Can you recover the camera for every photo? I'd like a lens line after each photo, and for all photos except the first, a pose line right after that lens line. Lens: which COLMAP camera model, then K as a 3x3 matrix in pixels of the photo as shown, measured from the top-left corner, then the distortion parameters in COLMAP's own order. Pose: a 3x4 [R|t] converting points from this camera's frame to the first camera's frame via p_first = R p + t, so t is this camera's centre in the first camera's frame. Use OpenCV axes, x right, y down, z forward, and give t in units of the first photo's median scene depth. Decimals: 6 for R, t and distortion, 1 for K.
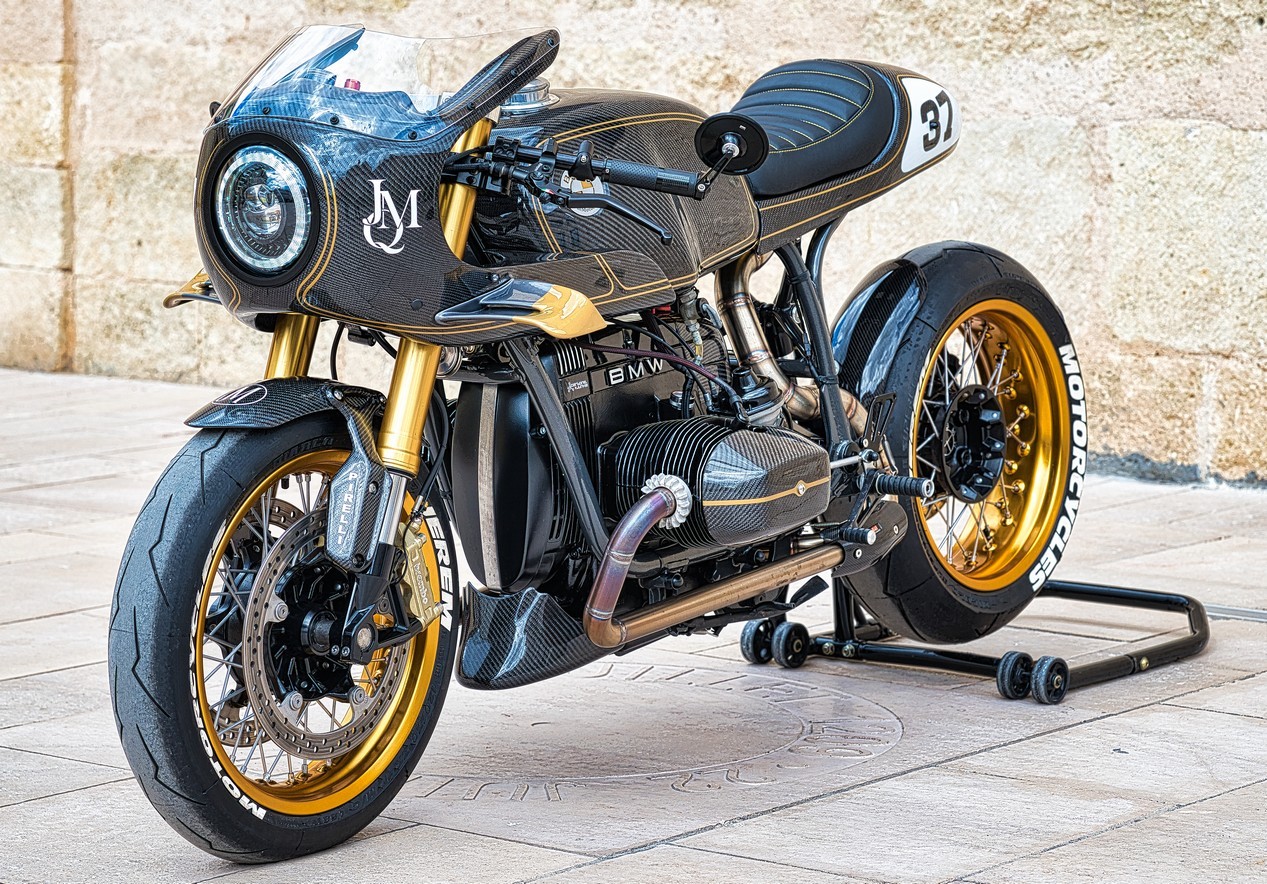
lens RADIAL K [[3703.8, 0, 633.2], [0, 3703.8, 438.9], [0, 0, 1]] dist [-0.010691, 0.000000]
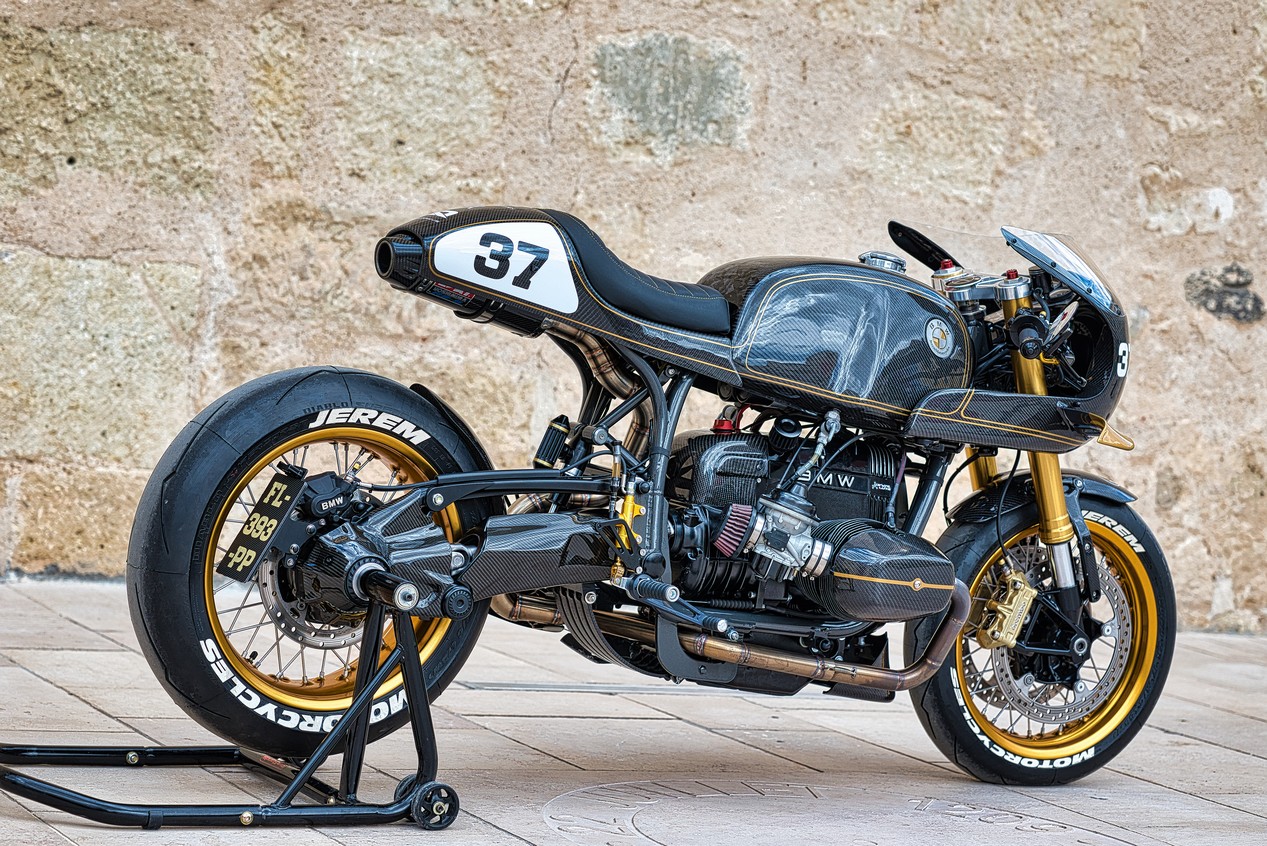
lens RADIAL K [[3000.3, 0, 652.4], [0, 3000.3, 421.7], [0, 0, 1]] dist [0.062188, 0.000000]
pose [[0.374575, -0.009246, 0.927151, -0.597504], [0.006581, 0.999952, 0.007313, -0.039204], [-0.927173, 0.003363, 0.374617, 0.492061]]
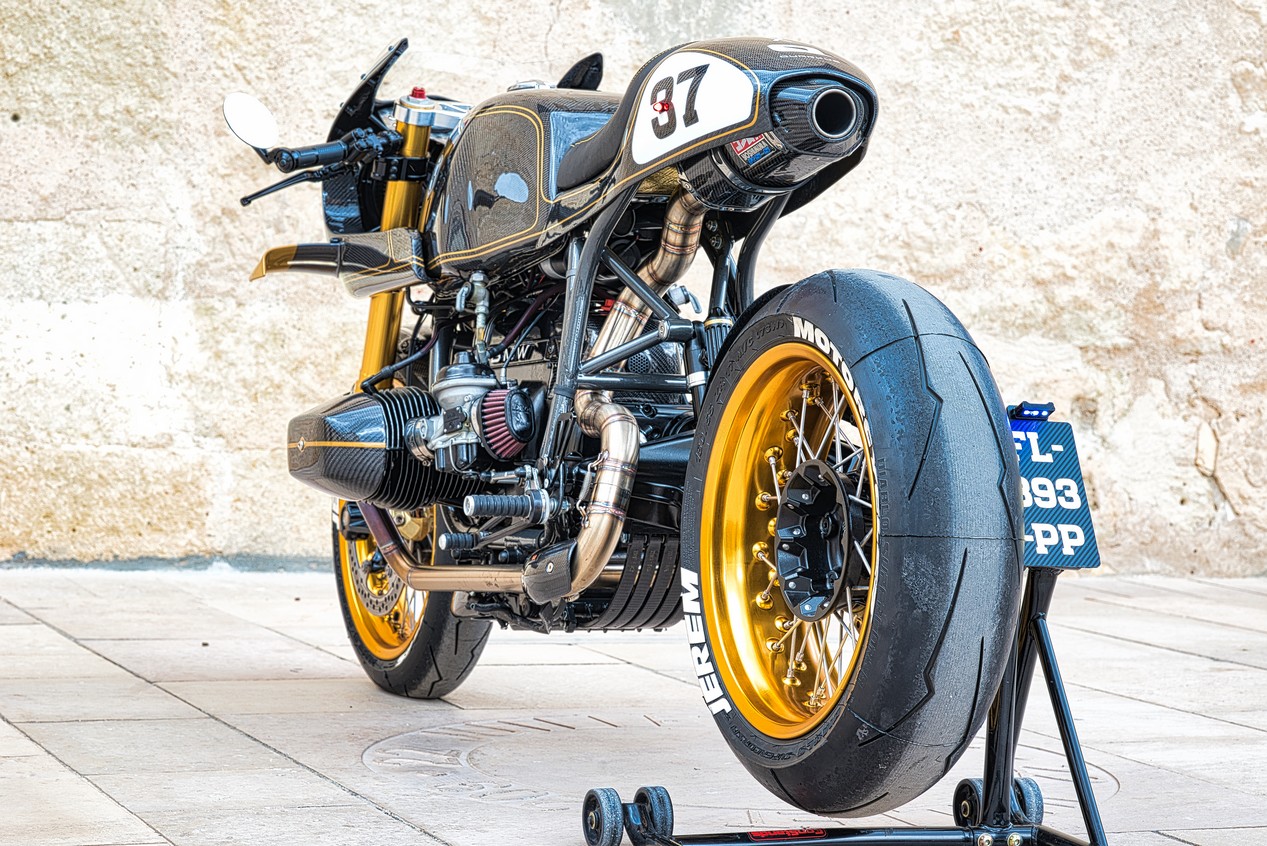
lens RADIAL K [[3000.3, 0, 641.3], [0, 3000.3, 426.4], [0, 0, 1]] dist [0.062188, 0.000000]
pose [[0.477526, -0.019893, 0.878392, -0.483731], [0.063893, 0.997883, -0.012135, -0.004731], [-0.876291, 0.061918, 0.477786, 0.442040]]
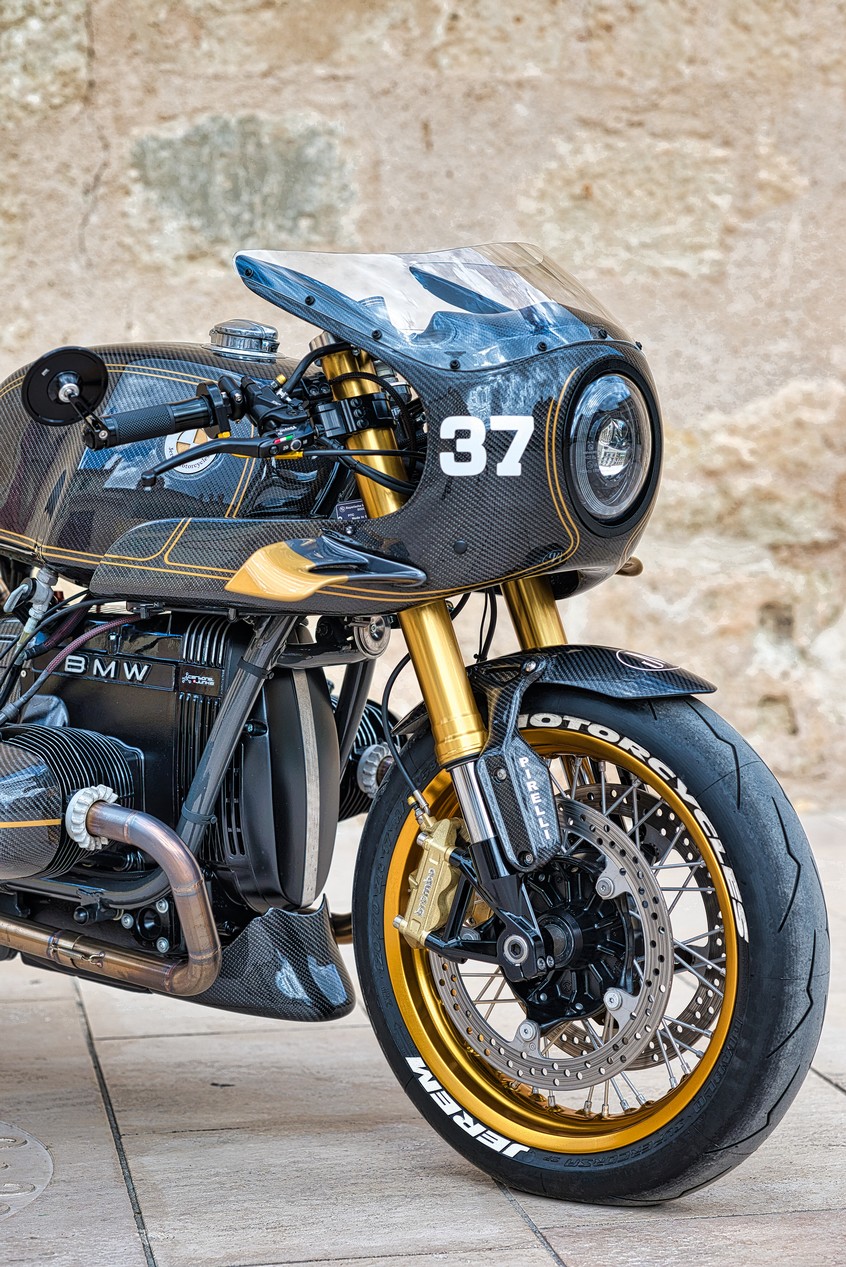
lens RADIAL K [[3000.3, 0, 413.1], [0, 3000.3, 634.9], [0, 0, 1]] dist [0.062188, 0.000000]
pose [[0.664171, -0.057693, 0.745351, -0.248773], [0.105923, 0.994222, -0.017430, -0.004631], [-0.740039, 0.090526, 0.666444, 0.307996]]
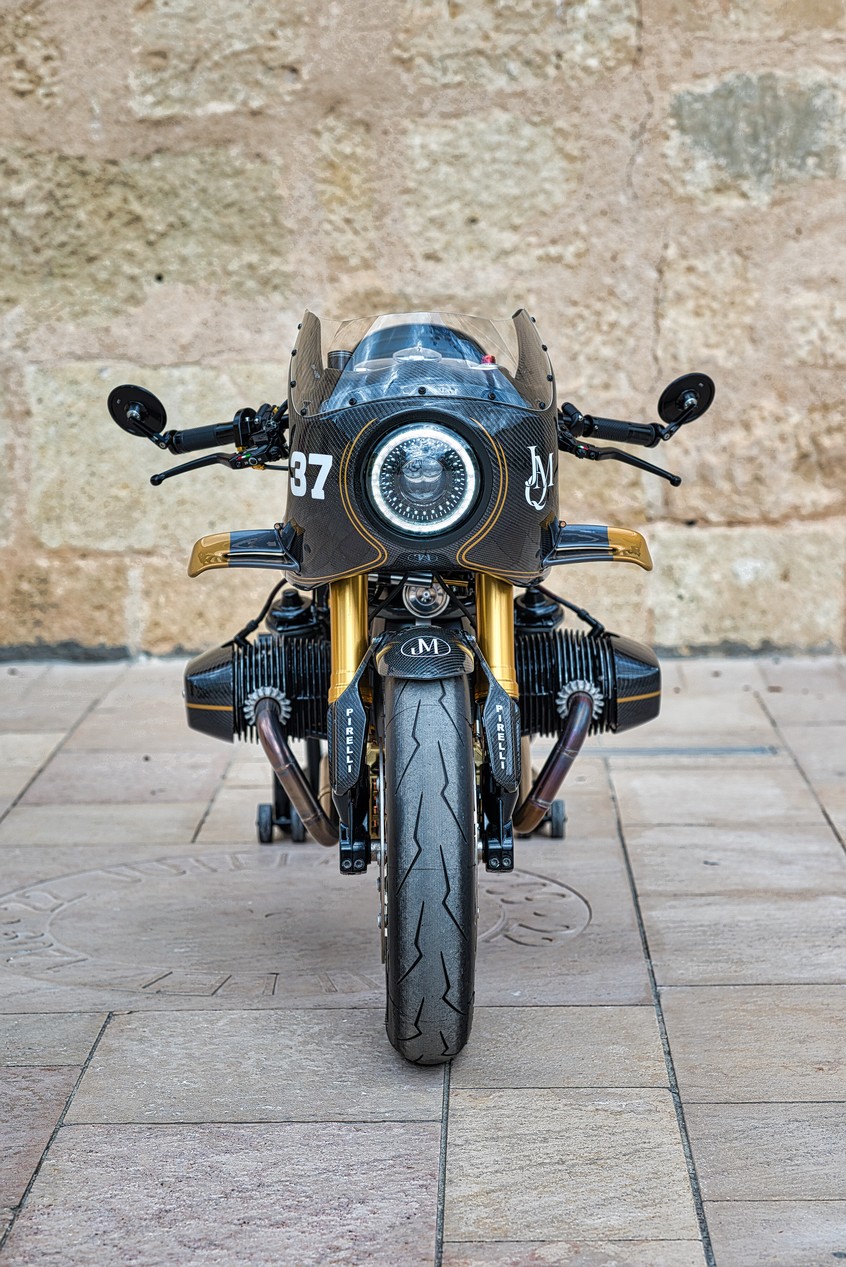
lens RADIAL K [[3000.3, 0, 430.4], [0, 3000.3, 627.6], [0, 0, 1]] dist [0.062188, 0.000000]
pose [[0.786414, -0.095716, 0.610239, -0.371091], [0.088572, 0.995186, 0.041952, -0.031288], [-0.611317, 0.021058, 0.791106, 0.161264]]
